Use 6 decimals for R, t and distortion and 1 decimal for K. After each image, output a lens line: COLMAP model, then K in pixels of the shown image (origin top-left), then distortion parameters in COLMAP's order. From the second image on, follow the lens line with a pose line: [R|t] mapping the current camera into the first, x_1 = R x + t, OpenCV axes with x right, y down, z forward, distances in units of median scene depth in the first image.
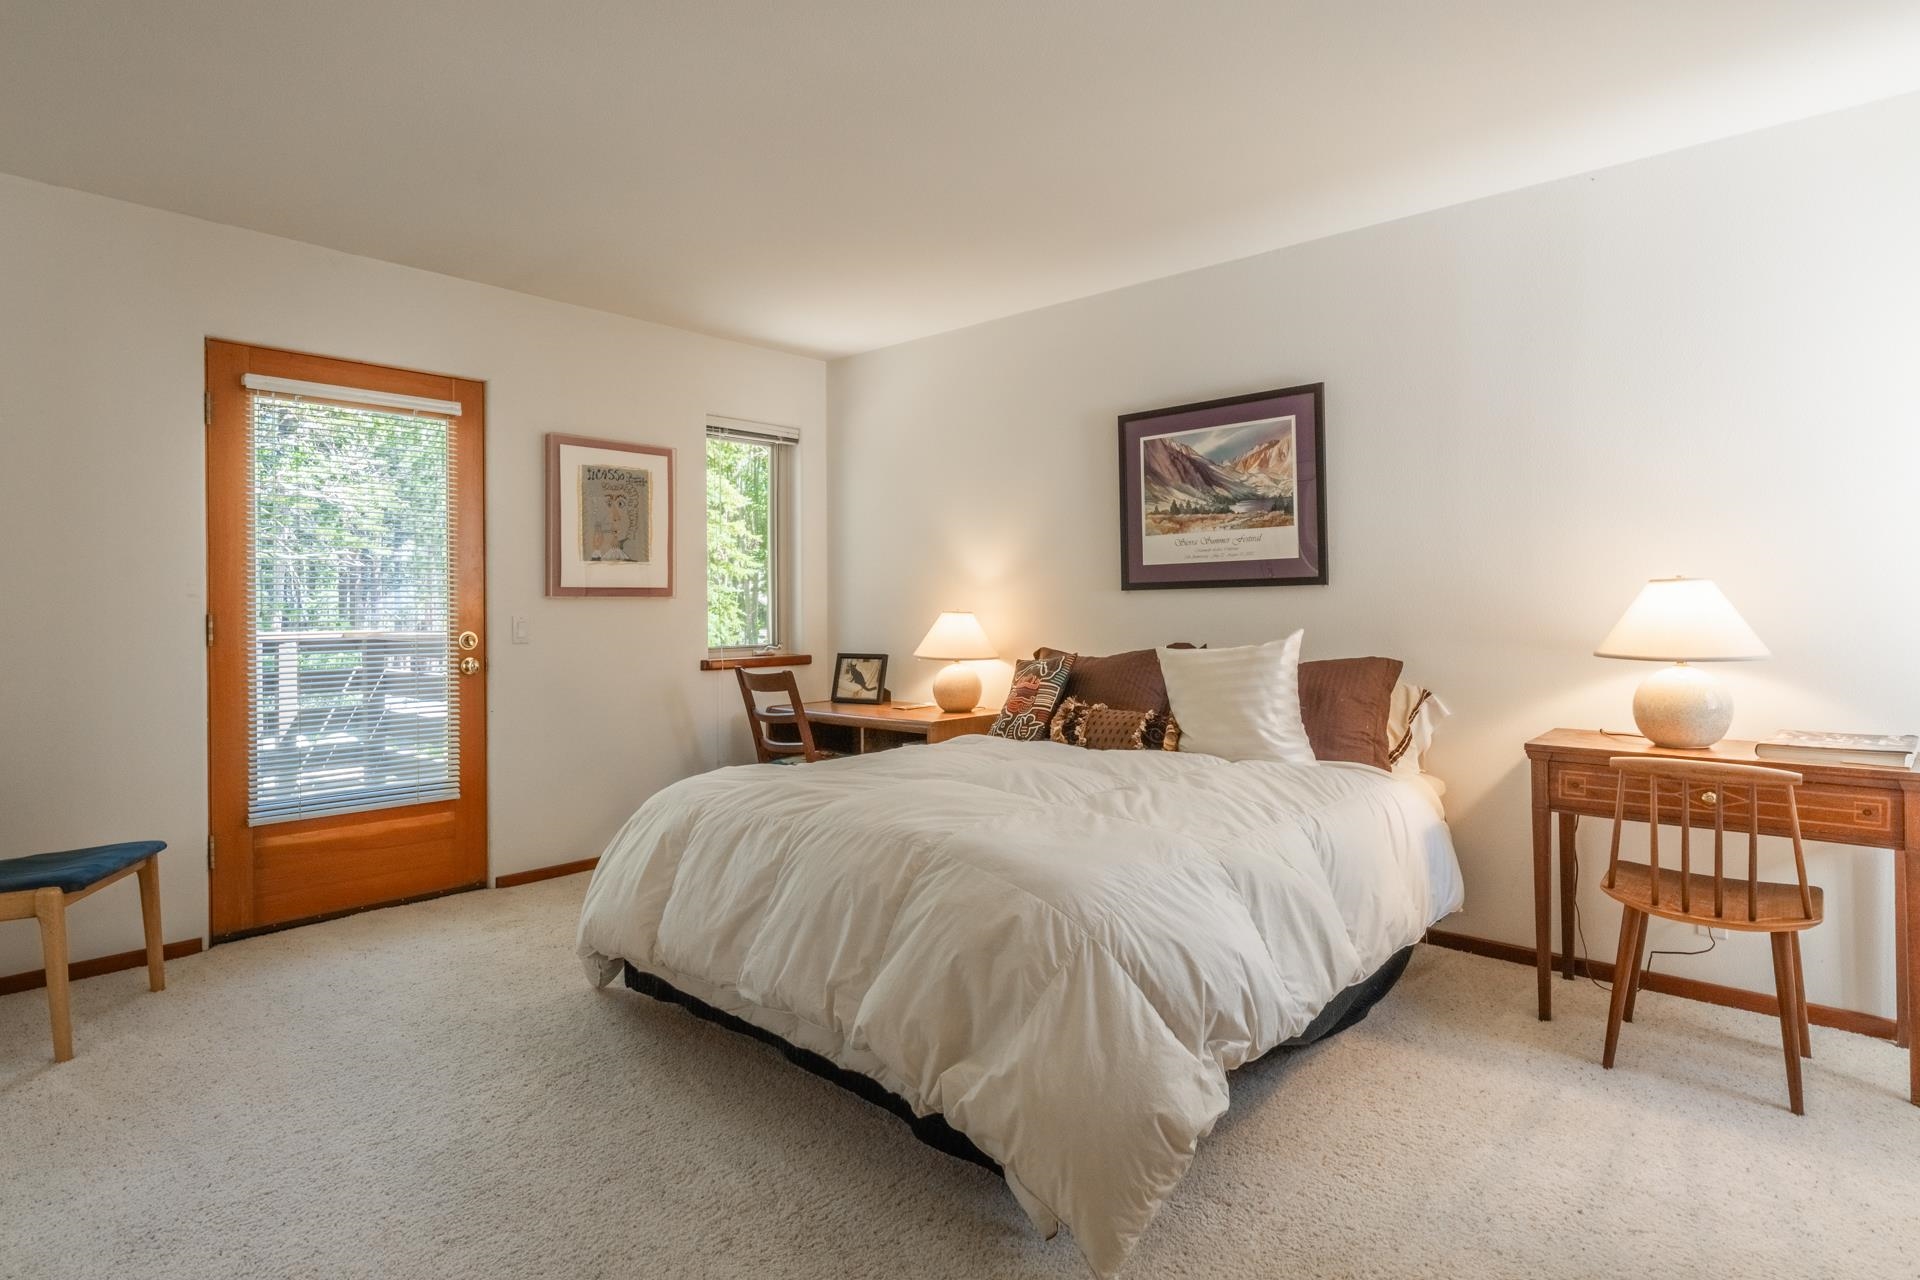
lens RADIAL K [[1010.0, 0, 961.1], [0, 1010.0, 622.2], [0, 0, 1]] dist [-0.009618, 0.002393]
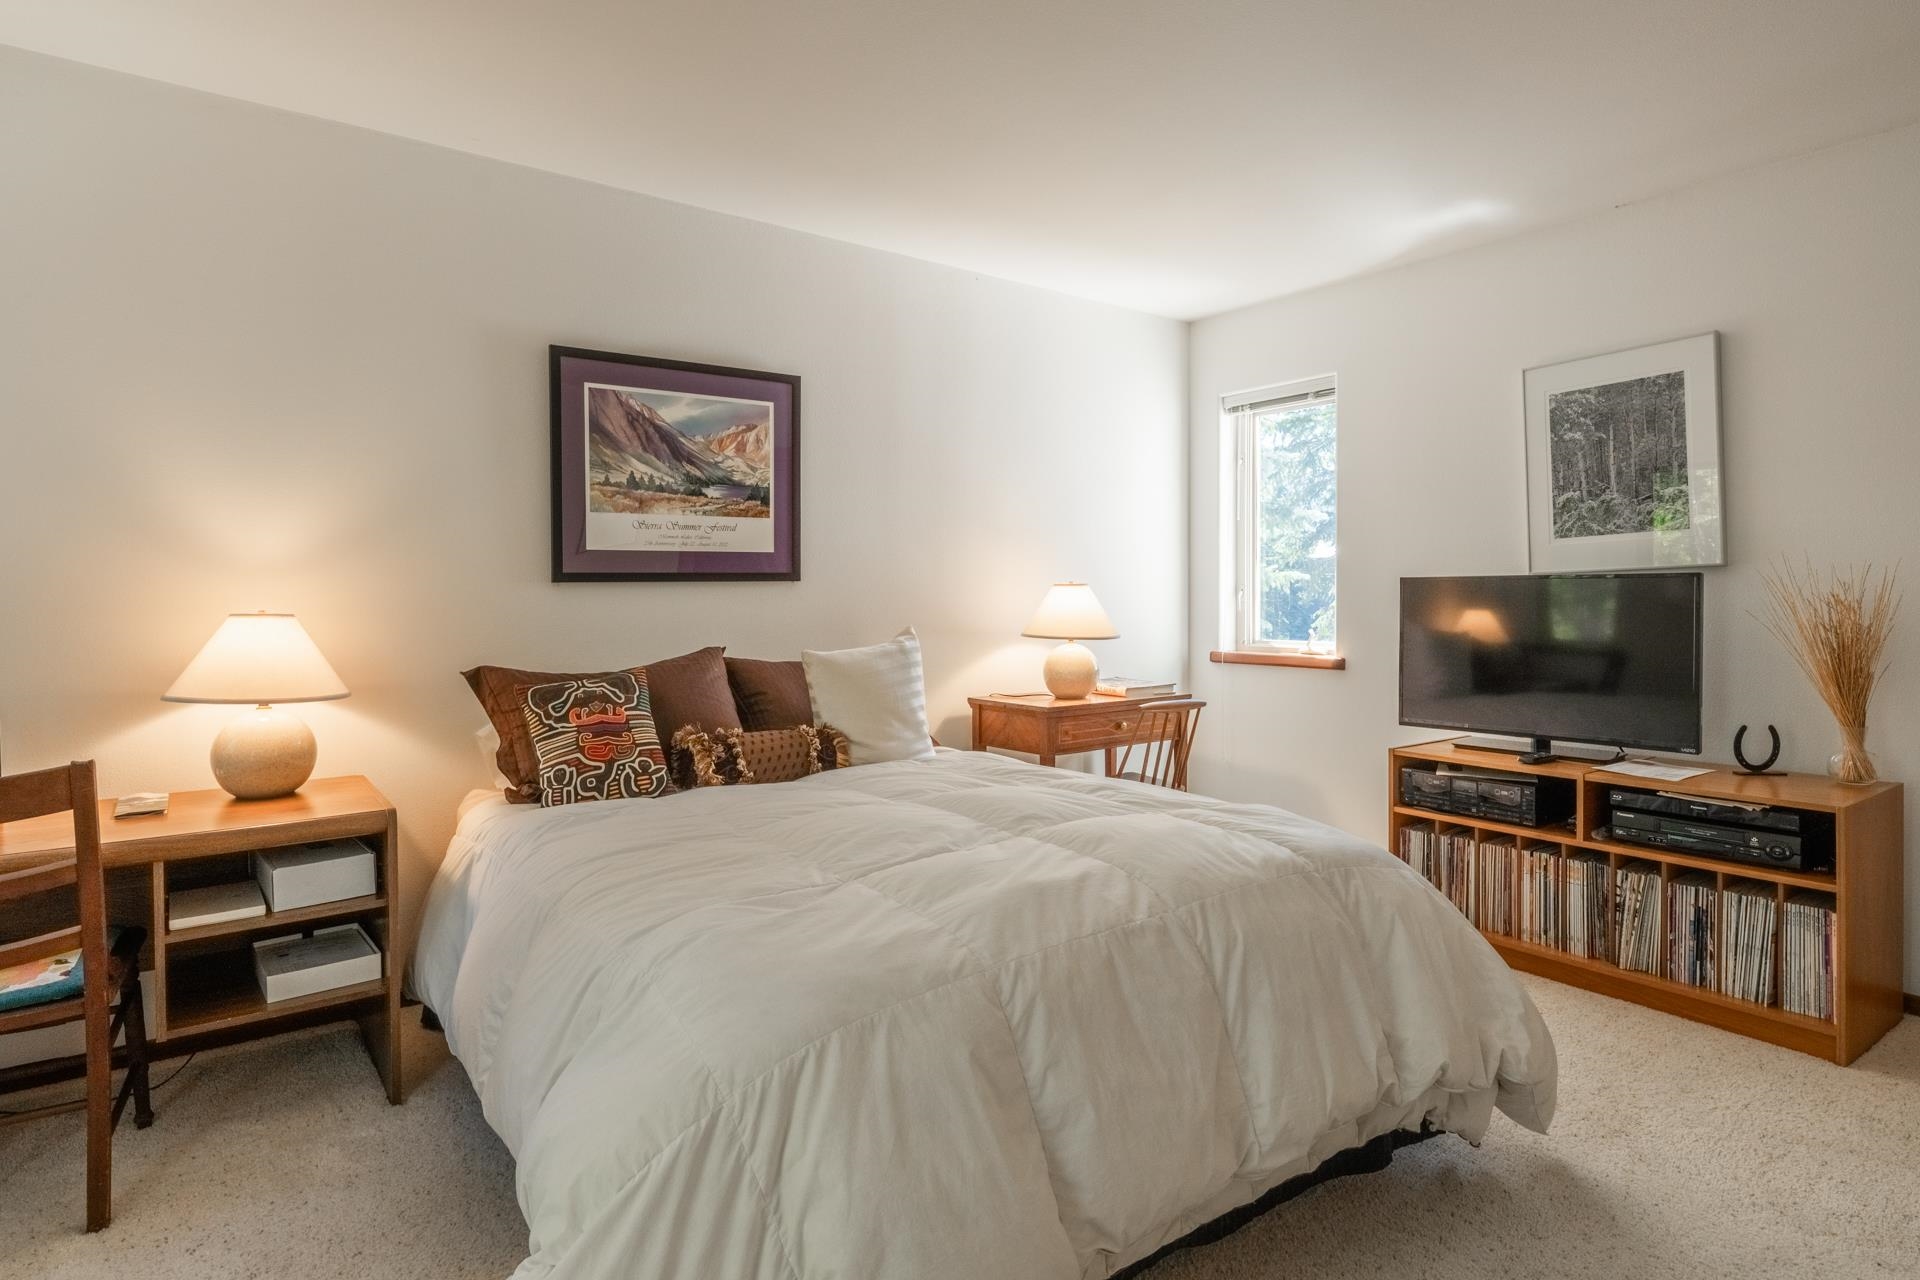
lens RADIAL K [[1010.0, 0, 934.7], [0, 1010.0, 615.1], [0, 0, 1]] dist [-0.009618, 0.002393]
pose [[0.213887, -0.013780, 0.976761, -0.552712], [0.016947, 0.999802, 0.010394, -0.011369], [-0.976711, 0.014330, 0.214078, 0.628392]]
